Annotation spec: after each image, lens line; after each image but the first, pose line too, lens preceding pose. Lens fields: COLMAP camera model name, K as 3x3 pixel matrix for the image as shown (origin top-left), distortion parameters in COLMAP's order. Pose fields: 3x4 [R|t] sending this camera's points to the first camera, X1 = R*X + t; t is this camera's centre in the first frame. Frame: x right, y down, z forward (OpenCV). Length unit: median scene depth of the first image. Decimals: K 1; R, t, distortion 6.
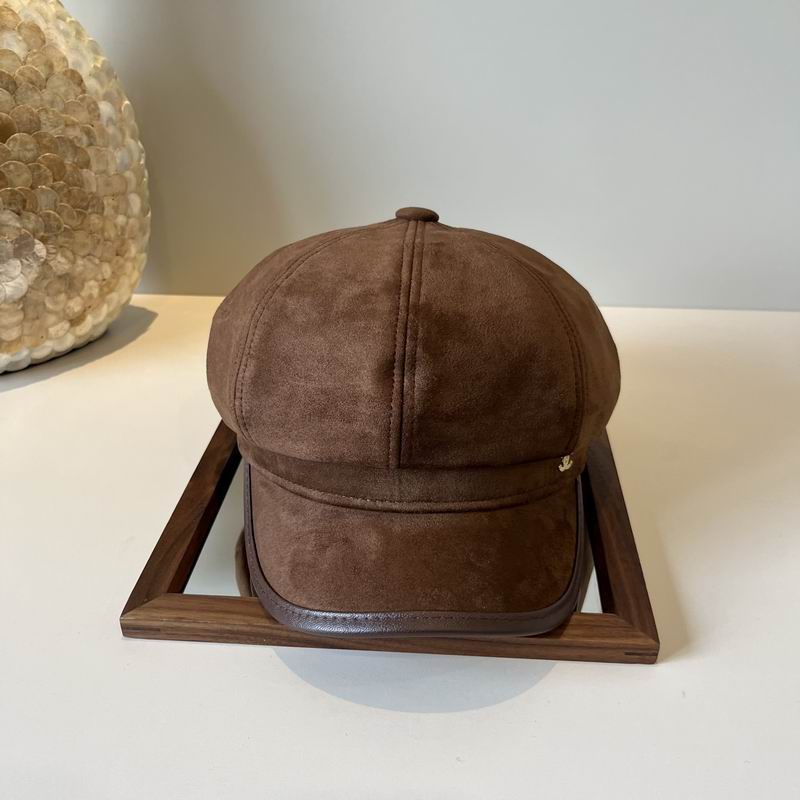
lens RADIAL K [[814.0, 0, 415.6], [0, 814.0, 391.3], [0, 0, 1]] dist [-0.013160, 0.000000]
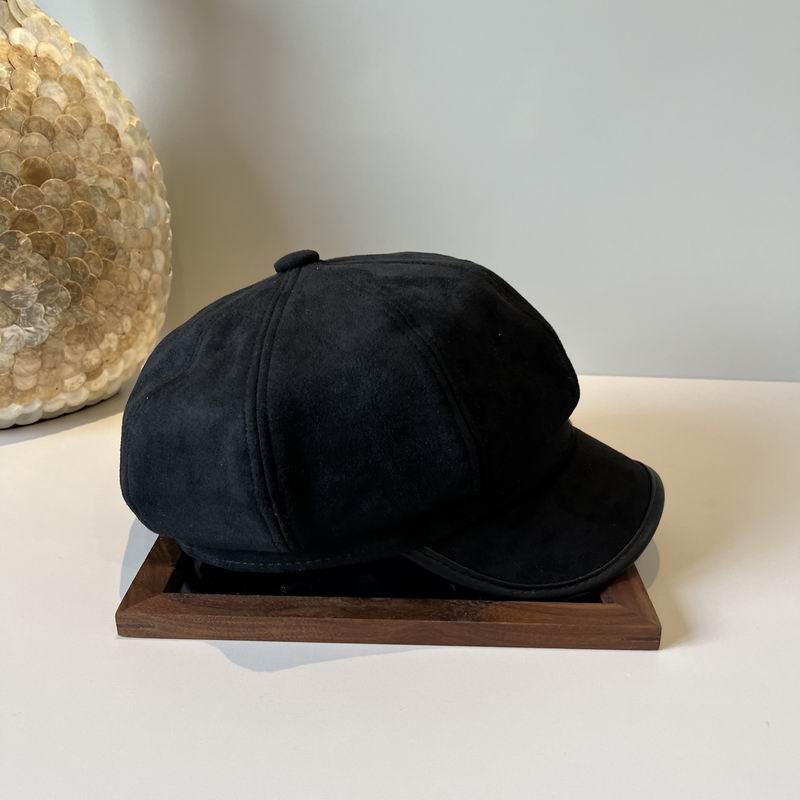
lens RADIAL K [[814.0, 0, 408.4], [0, 814.0, 398.6], [0, 0, 1]] dist [-0.013160, 0.000000]
pose [[0.999631, 0.013272, 0.023717, -0.064453], [-0.009680, 0.989296, -0.145599, 0.082890], [-0.025396, 0.145316, 0.989059, 0.032858]]
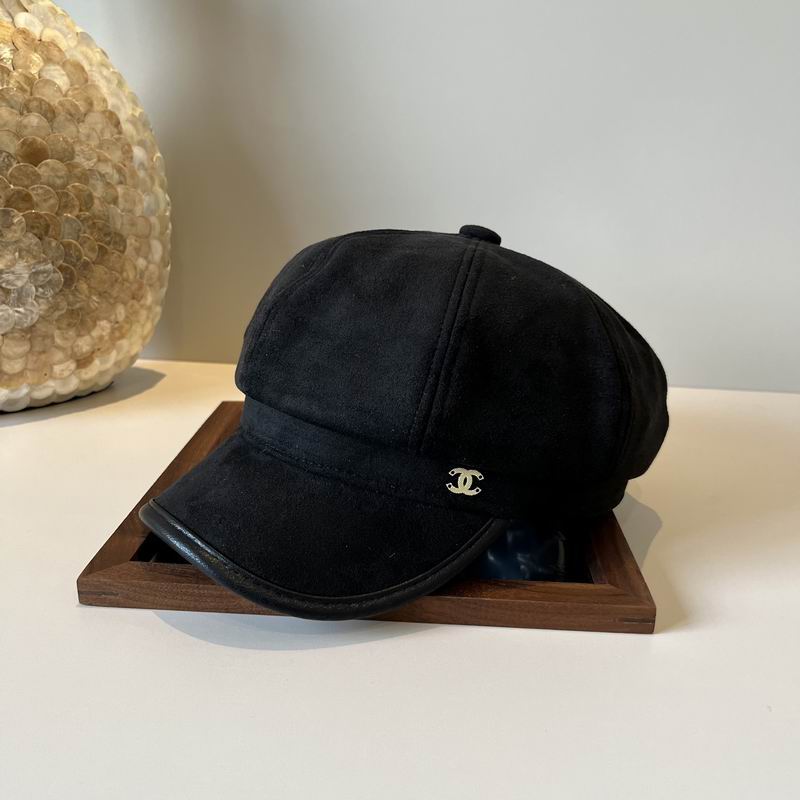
lens RADIAL K [[814.0, 0, 411.1], [0, 814.0, 392.2], [0, 0, 1]] dist [-0.013160, 0.000000]
pose [[0.999284, 0.037203, 0.006915, -0.038721], [-0.034893, 0.976650, -0.211986, 0.141819], [-0.014640, 0.211593, 0.977248, 0.069975]]
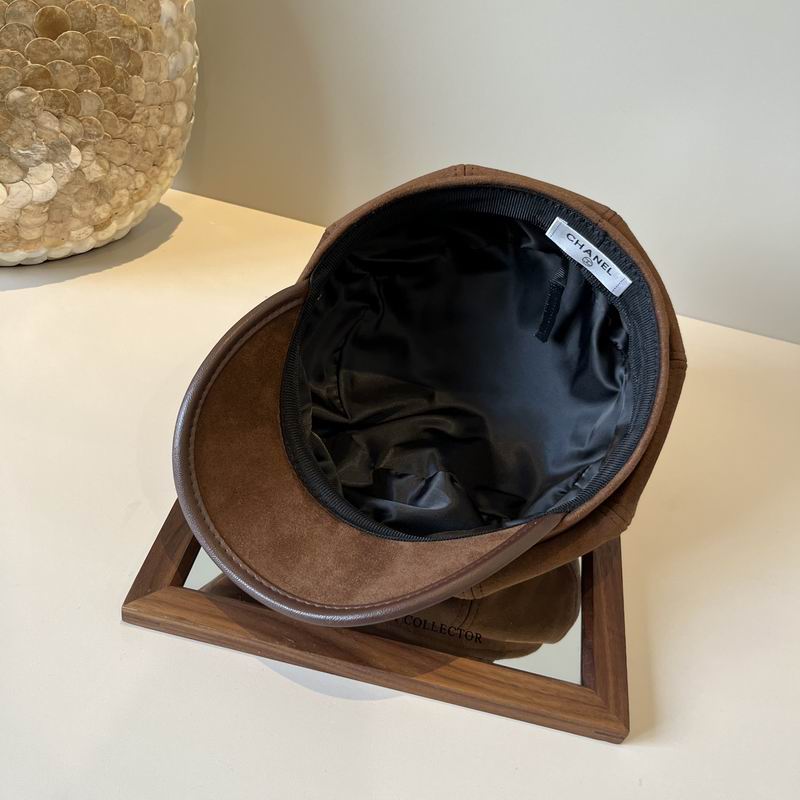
lens RADIAL K [[814.0, 0, 415.5], [0, 814.0, 378.5], [0, 0, 1]] dist [-0.013160, 0.000000]
pose [[0.978468, 0.199424, 0.053203, -0.075194], [-0.205723, 0.963154, 0.173243, -0.161357], [-0.016693, -0.180458, 0.983441, 0.029021]]
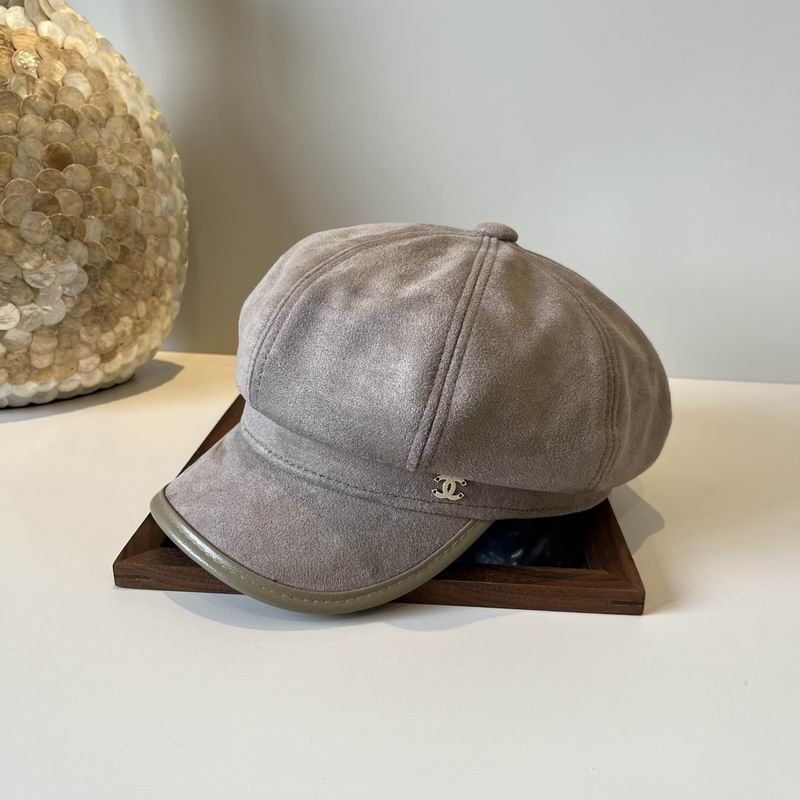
lens RADIAL K [[814.0, 0, 406.6], [0, 814.0, 402.7], [0, 0, 1]] dist [-0.013160, 0.000000]
pose [[0.999300, 0.036629, -0.007592, -0.039184], [-0.037394, 0.983676, -0.176018, 0.137004], [0.001020, 0.176179, 0.984358, 0.022095]]
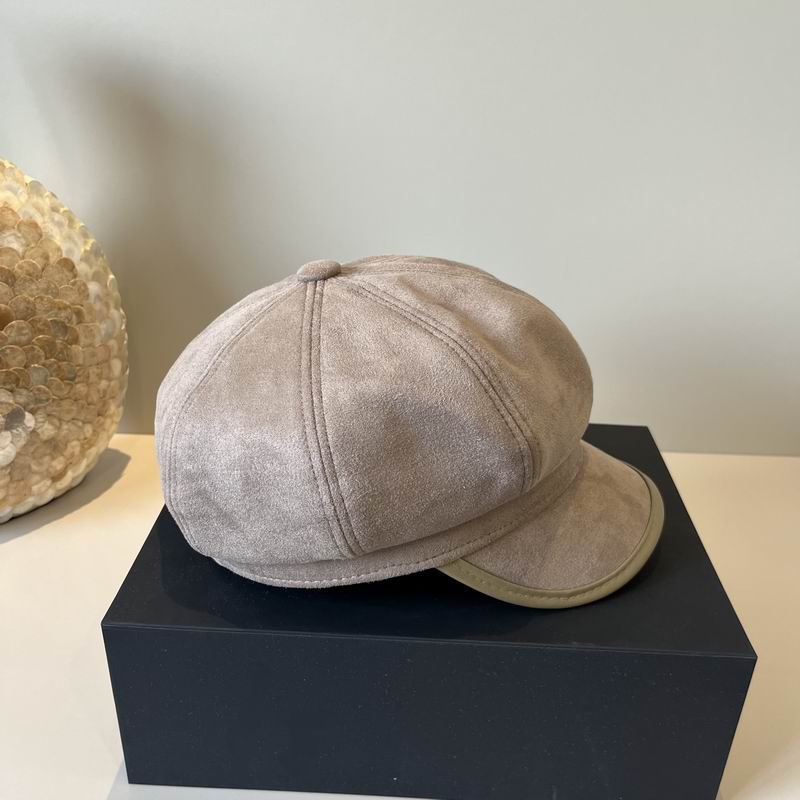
lens RADIAL K [[814.0, 0, 425.7], [0, 814.0, 369.2], [0, 0, 1]] dist [-0.013160, 0.000000]
pose [[0.996433, 0.002118, 0.084356, -0.025953], [0.004850, 0.996594, -0.082318, -0.143316], [-0.084243, 0.082433, 0.993030, -0.119358]]
